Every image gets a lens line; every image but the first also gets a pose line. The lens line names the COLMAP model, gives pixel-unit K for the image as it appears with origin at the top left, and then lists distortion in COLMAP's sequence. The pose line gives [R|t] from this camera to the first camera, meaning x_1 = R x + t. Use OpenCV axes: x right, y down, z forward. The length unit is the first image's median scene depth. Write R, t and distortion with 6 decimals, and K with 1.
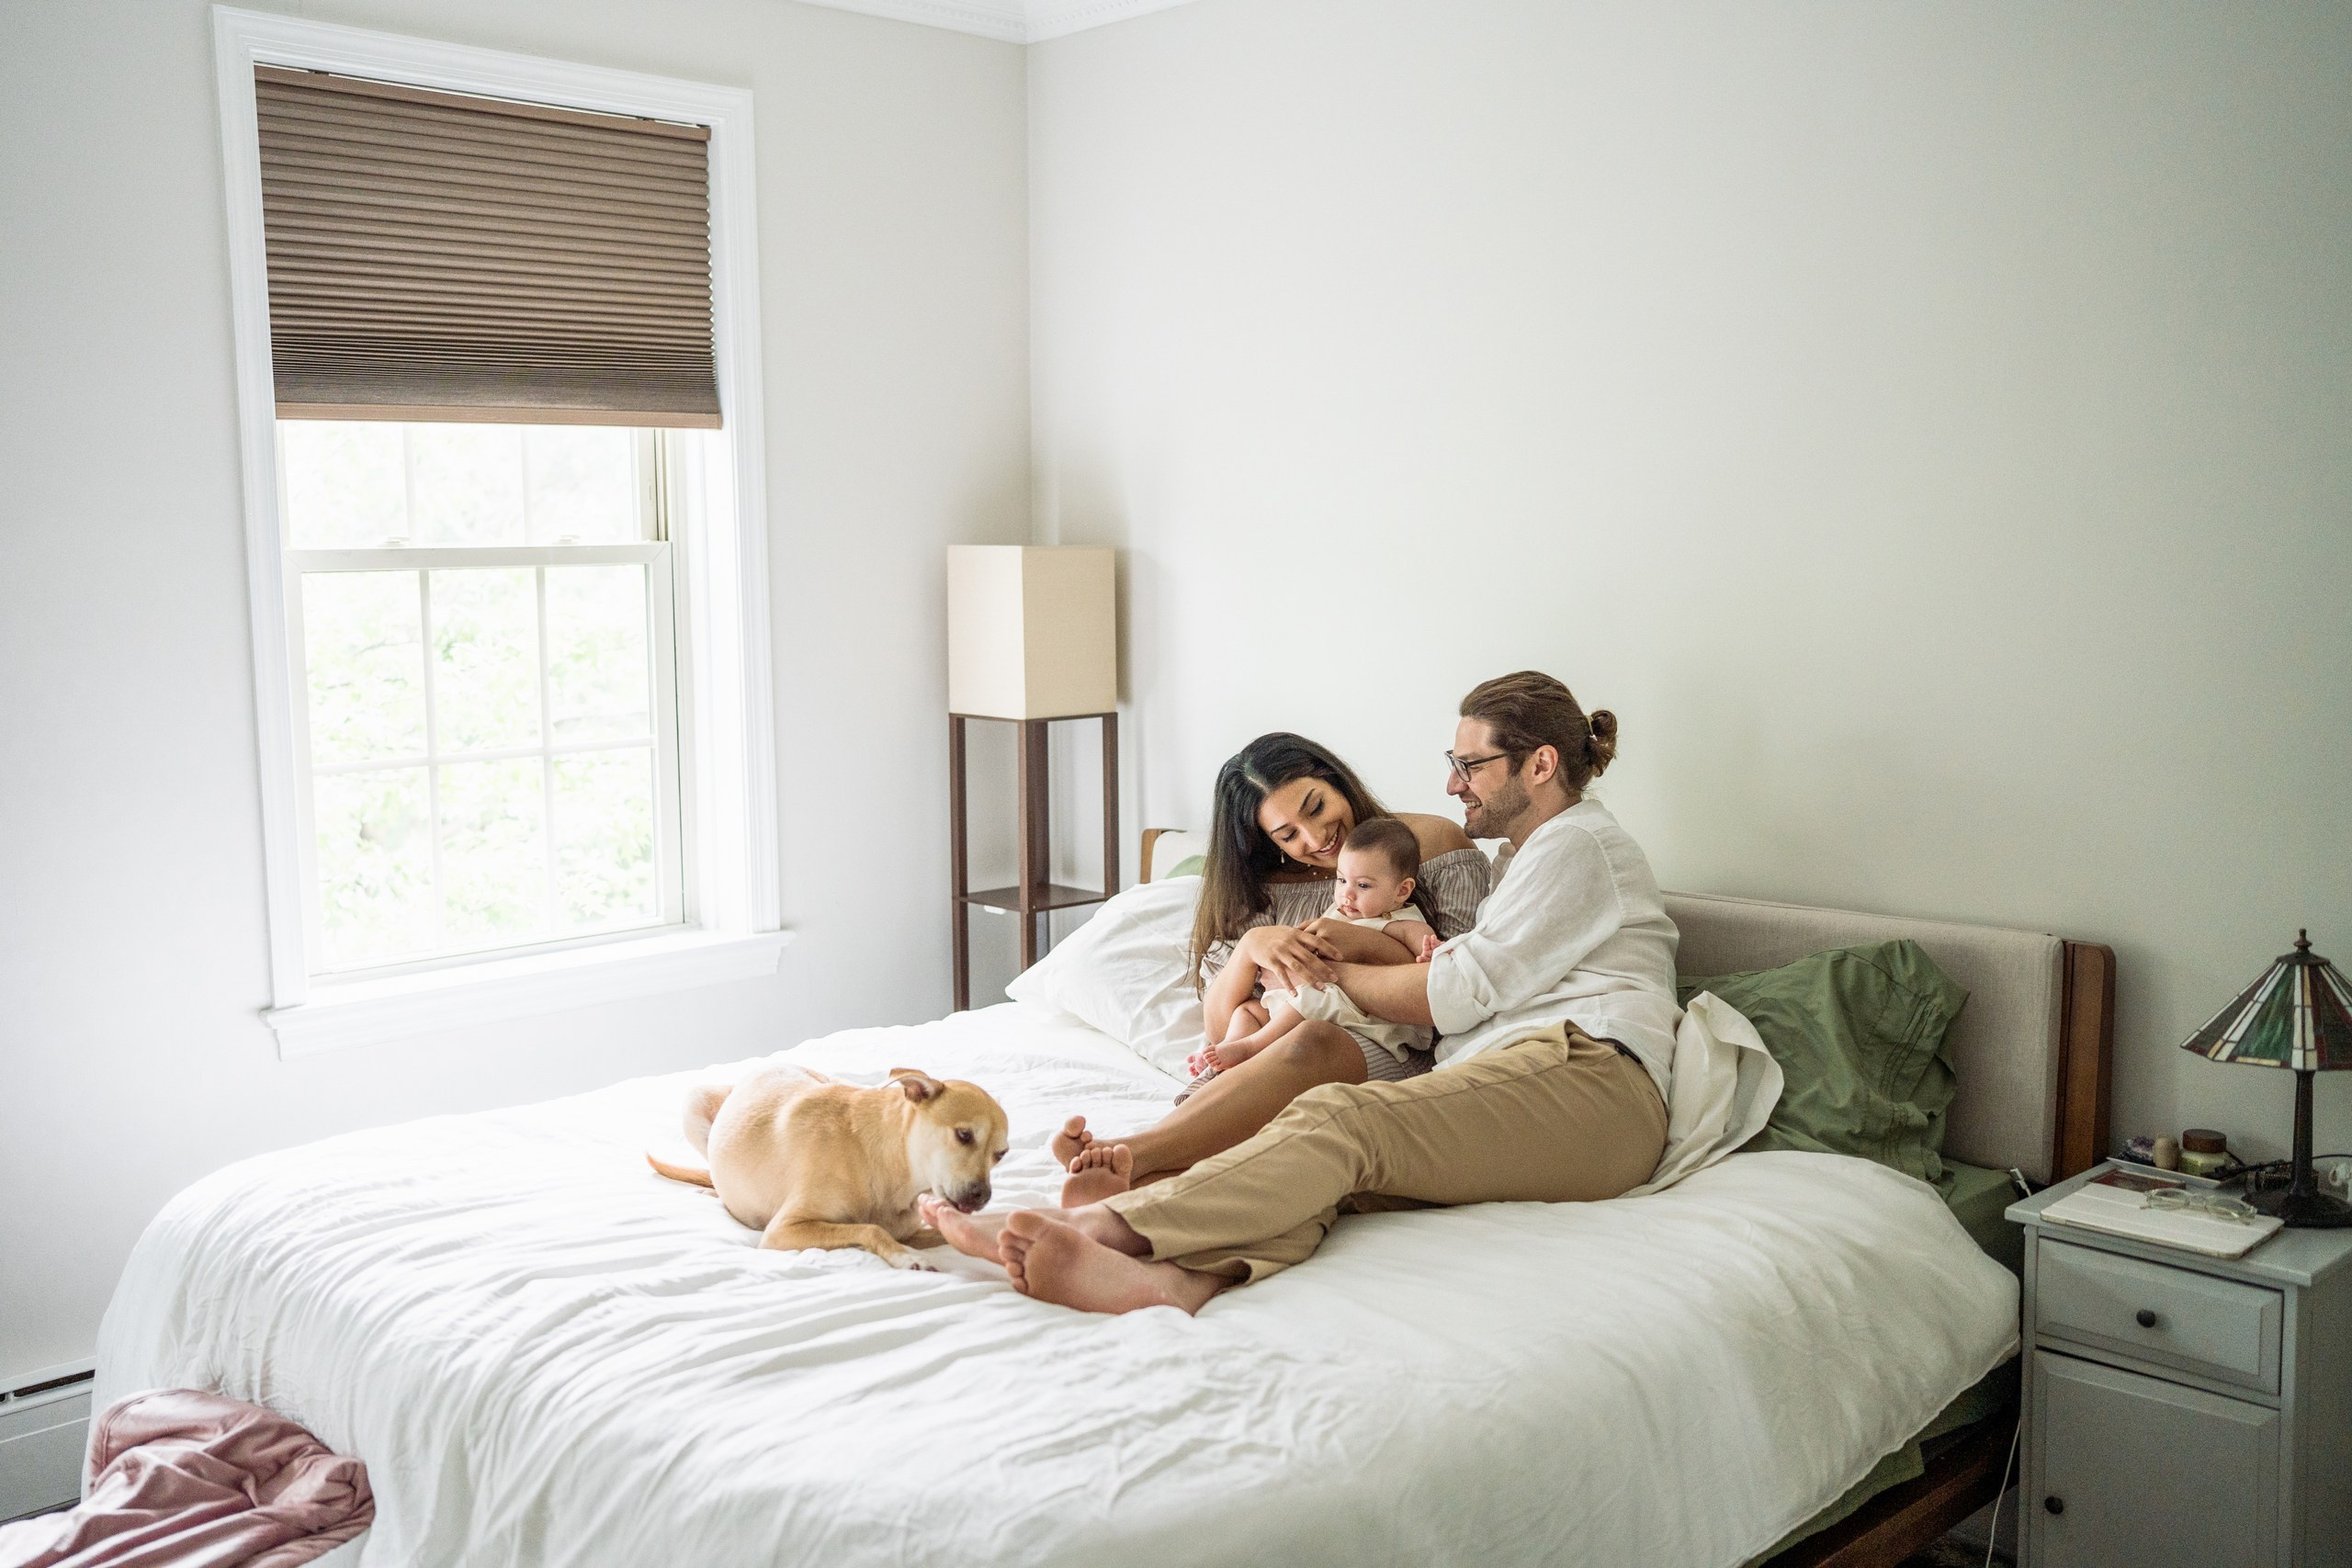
lens RADIAL K [[2259.8, 0, 1176.0], [0, 2259.8, 784.0], [0, 0, 1]] dist [-0.159797, 0.323479]
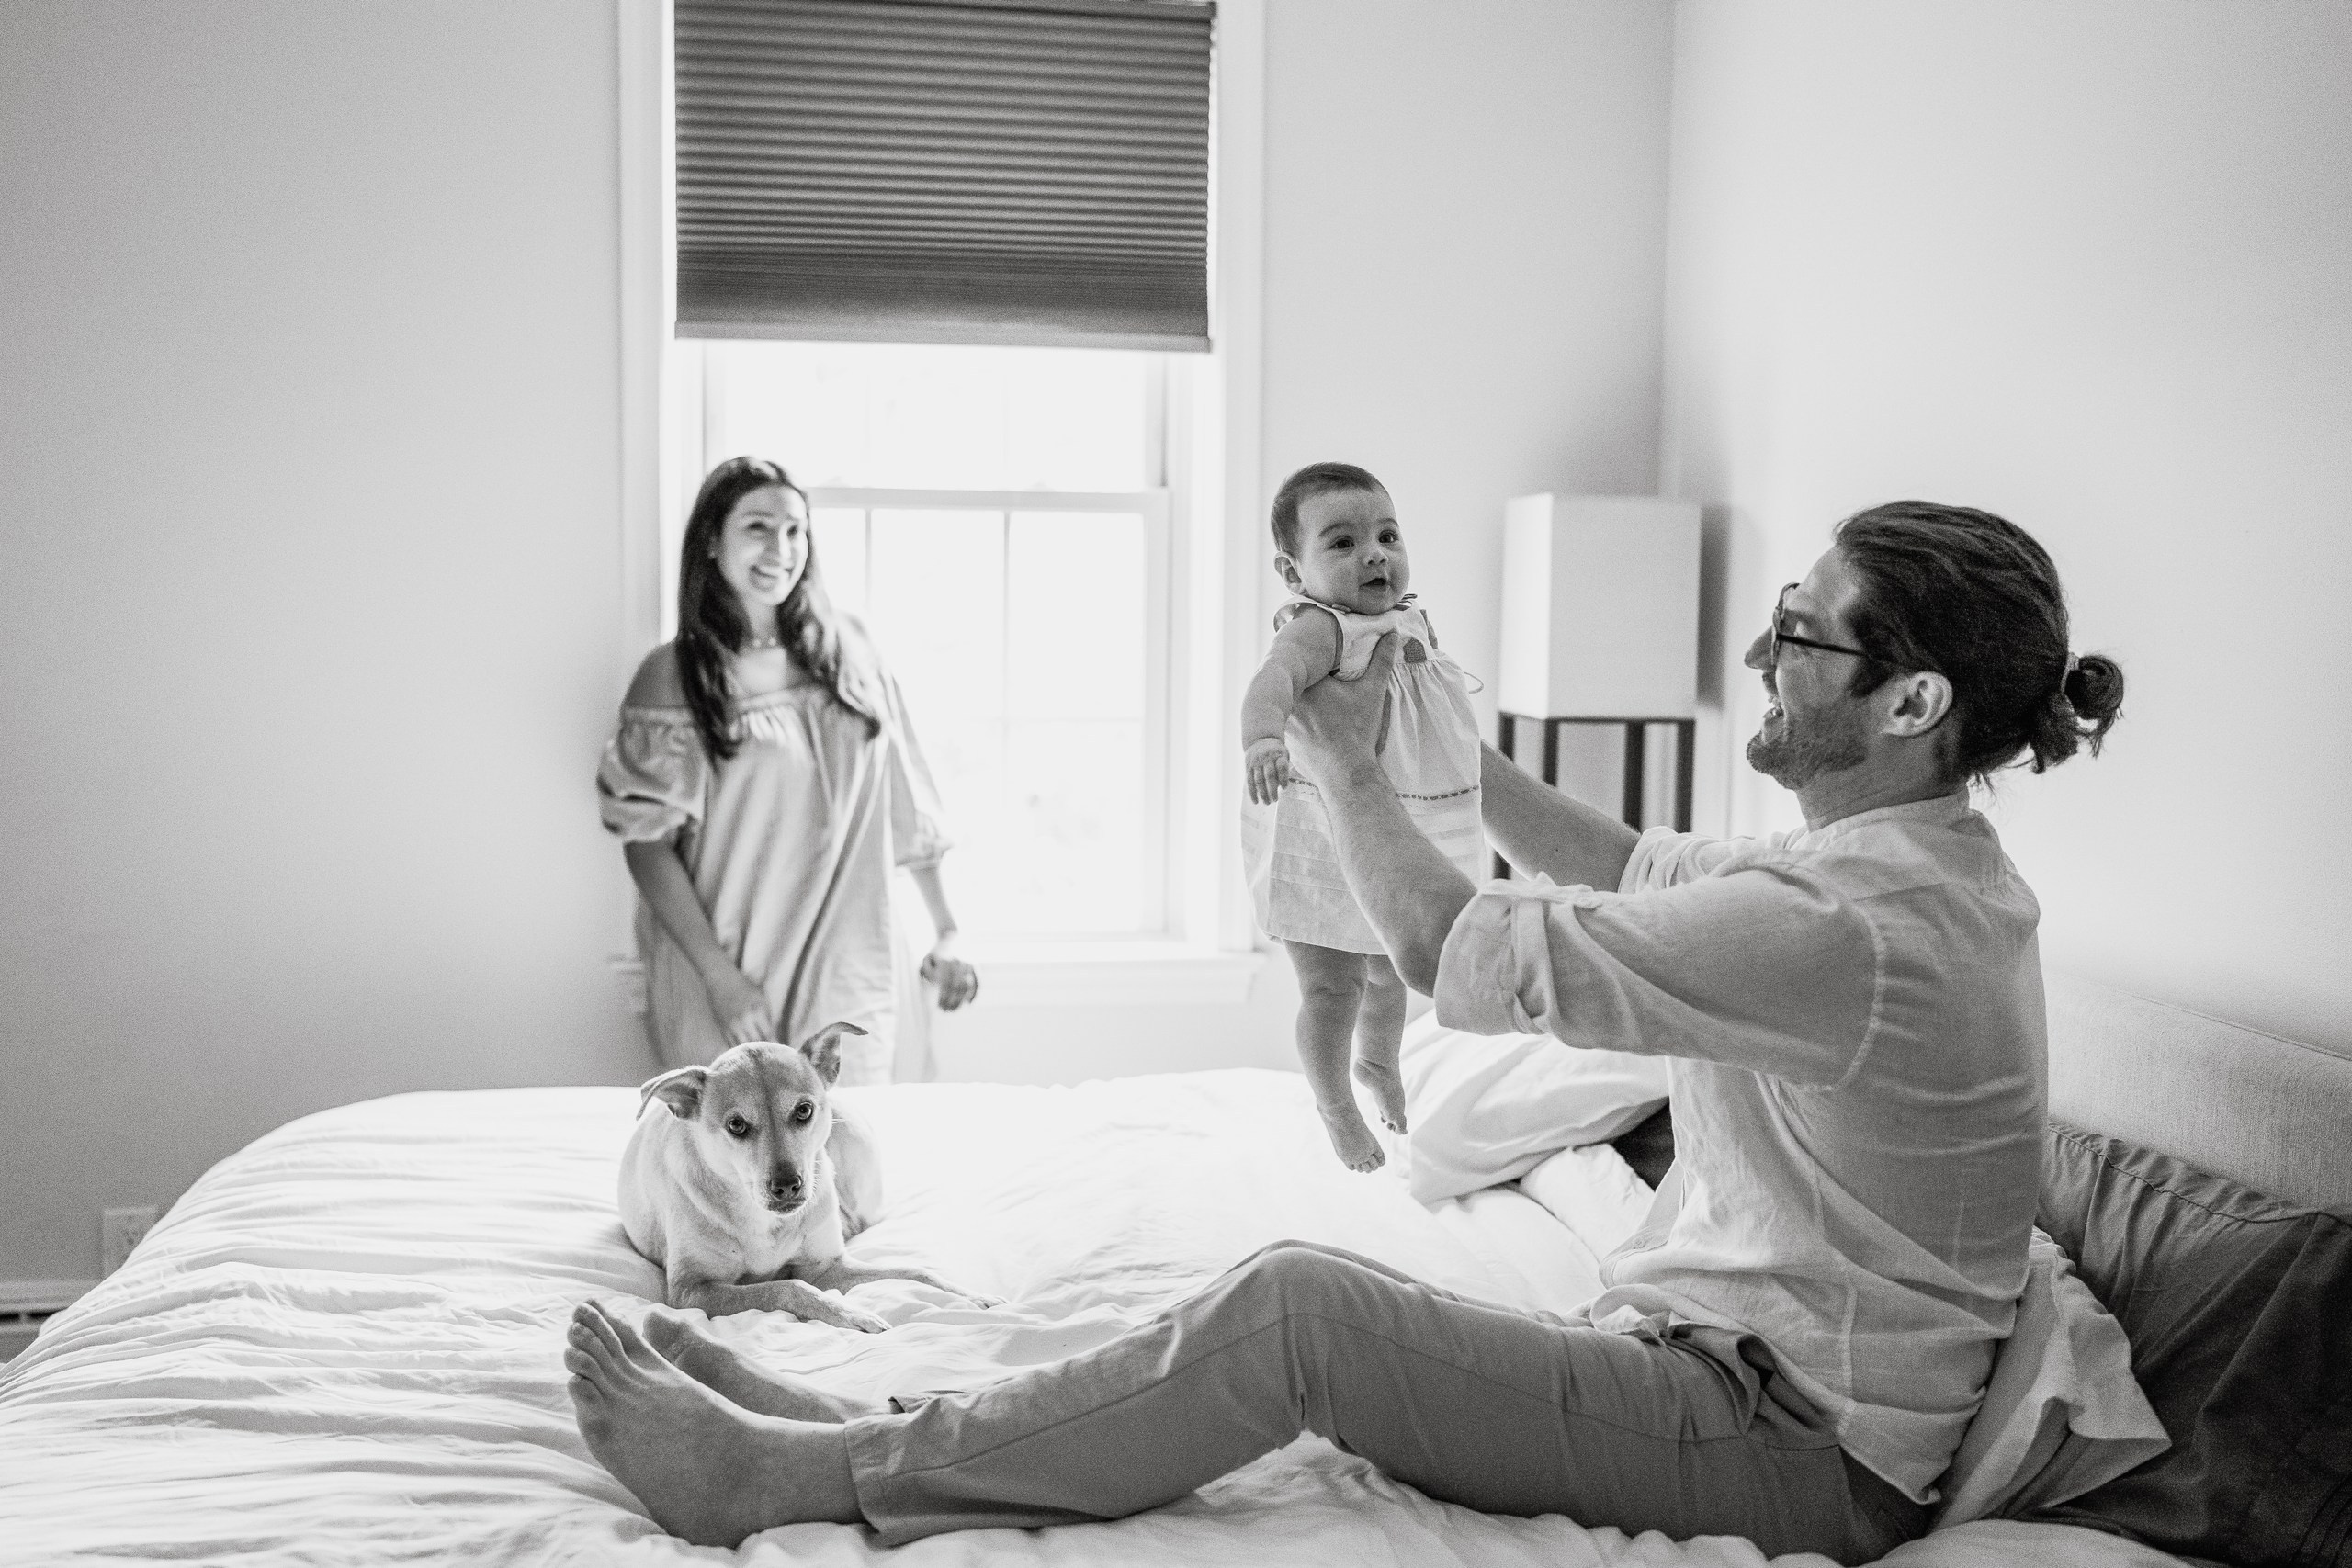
lens RADIAL K [[2259.8, 0, 1176.0], [0, 2259.8, 784.0], [0, 0, 1]] dist [-0.159797, 0.323479]
pose [[0.824315, 0.067591, -0.562082, 0.309351], [-0.085658, 0.996308, -0.005815, 0.011503], [0.559613, 0.052940, 0.827061, 0.330410]]
